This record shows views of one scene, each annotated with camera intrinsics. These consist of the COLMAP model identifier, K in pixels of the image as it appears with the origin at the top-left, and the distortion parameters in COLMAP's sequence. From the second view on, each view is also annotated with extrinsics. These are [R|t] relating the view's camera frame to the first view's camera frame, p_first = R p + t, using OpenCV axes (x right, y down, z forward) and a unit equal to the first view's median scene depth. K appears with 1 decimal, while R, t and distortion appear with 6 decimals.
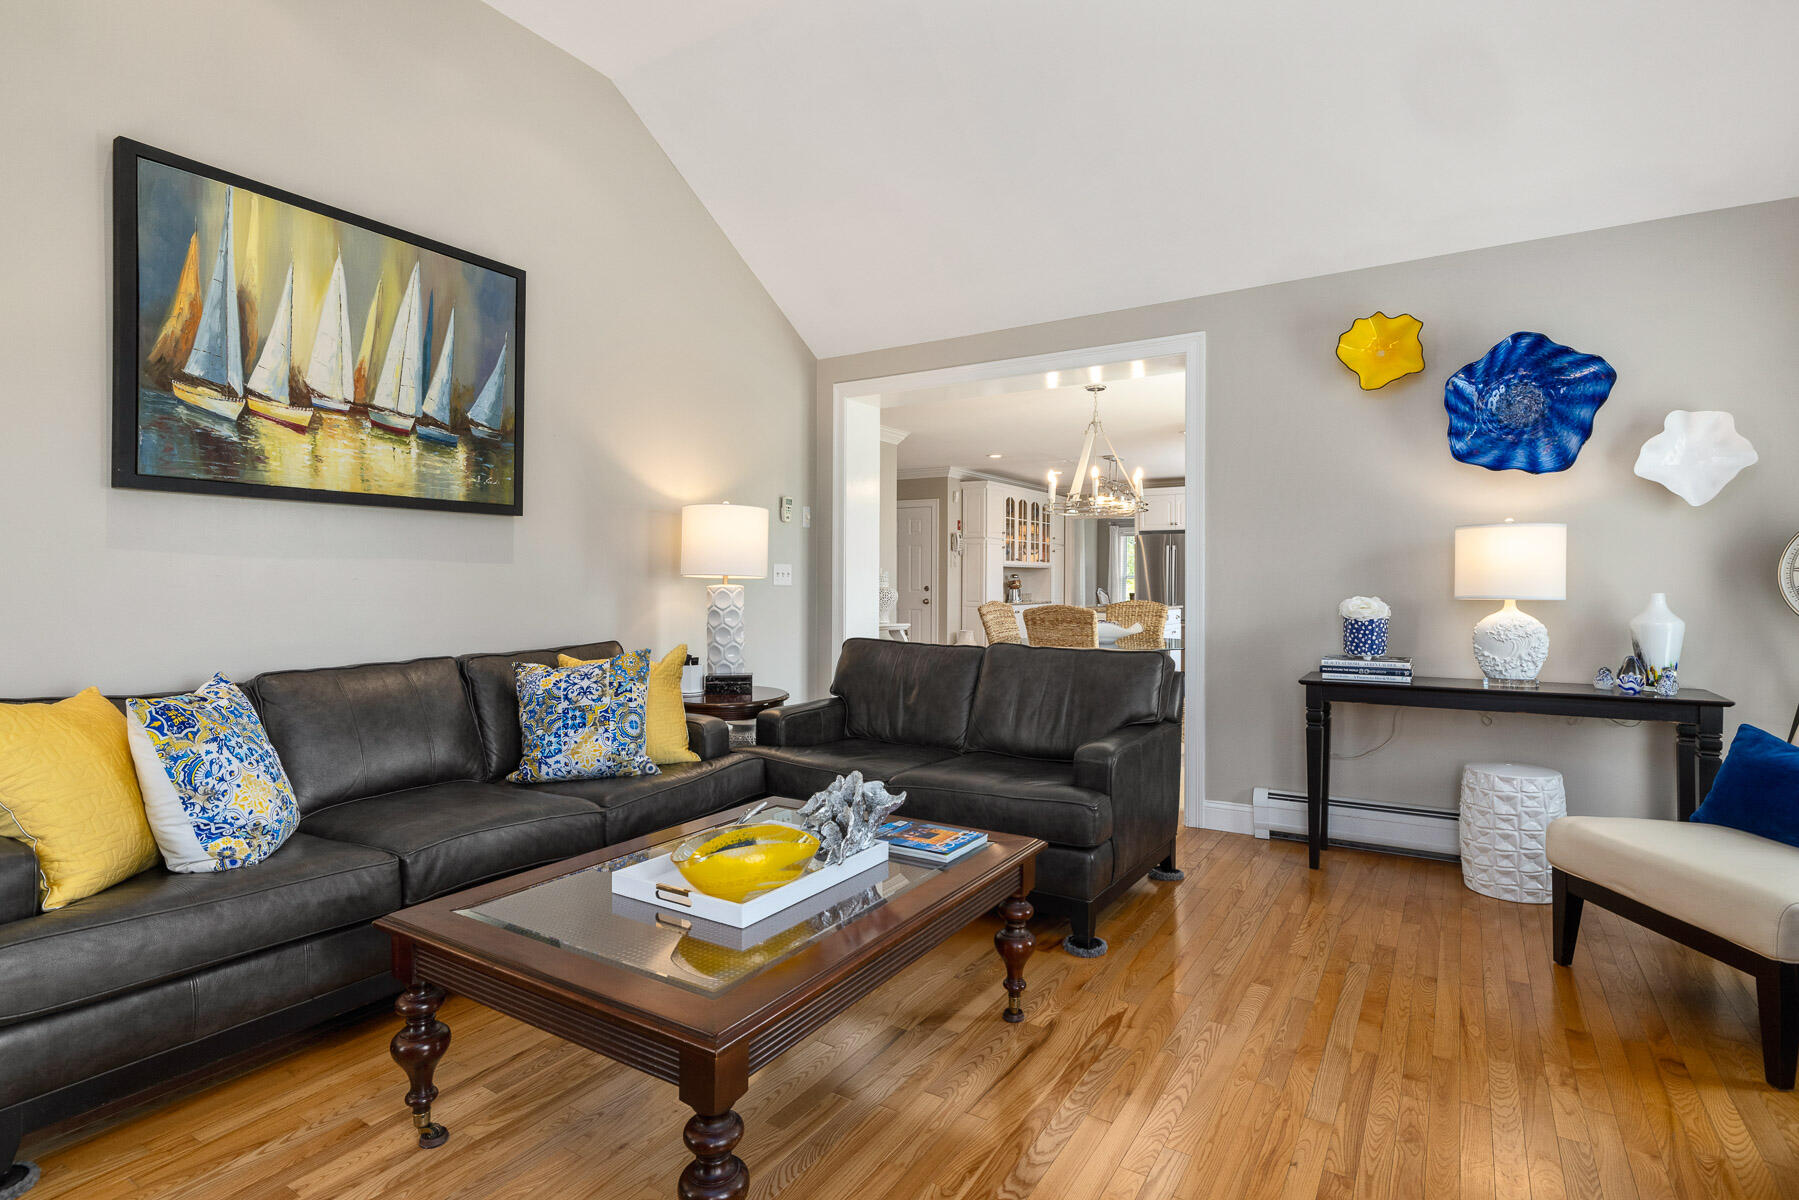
lens RADIAL K [[905.4, 0, 904.7], [0, 905.4, 603.6], [0, 0, 1]] dist [0.001938, -0.001552]
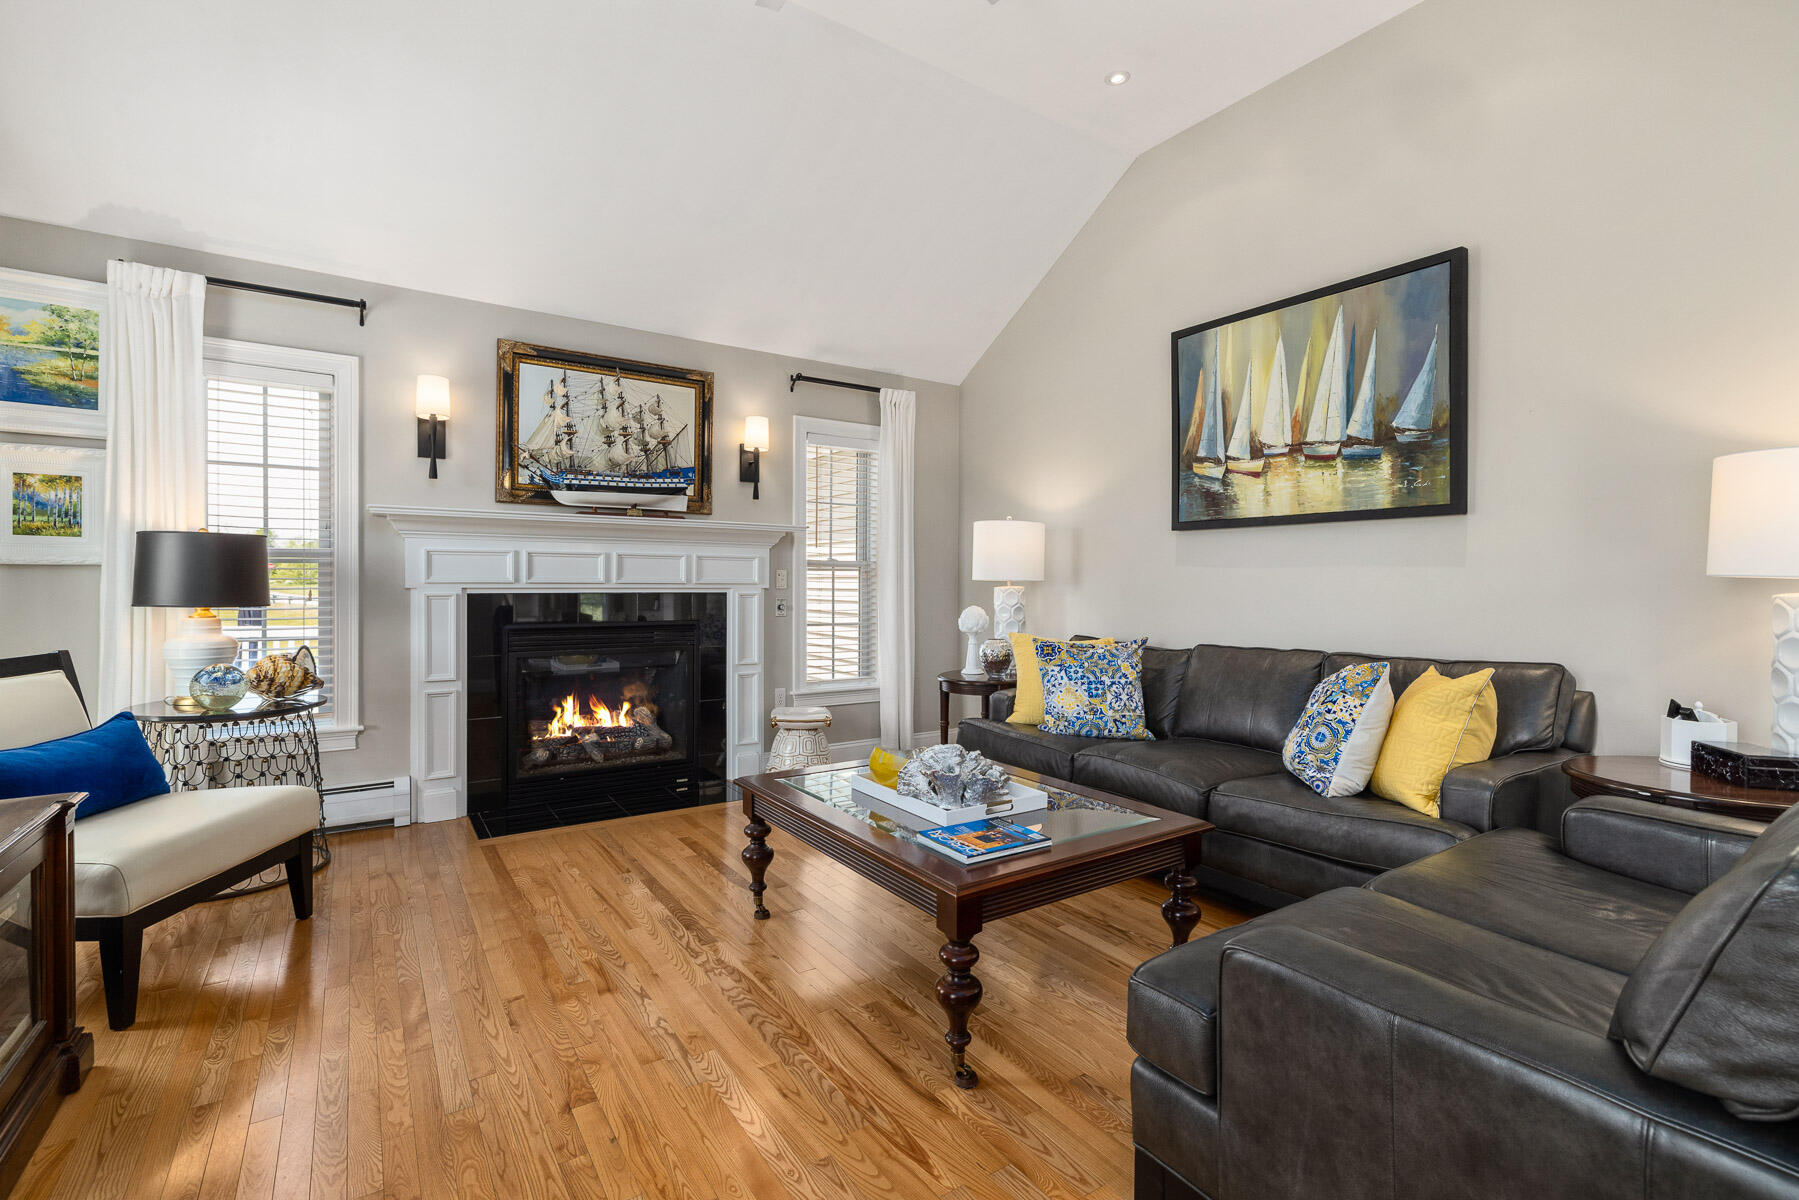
lens RADIAL K [[818.0, 0, 900.7], [0, 818.0, 596.5], [0, 0, 1]] dist [0.003262, -0.000093]
pose [[-0.406415, 0.011548, -0.913616, 0.665896], [-0.028615, 0.999269, 0.025360, -0.021282], [0.913240, 0.036449, -0.405788, 0.963880]]
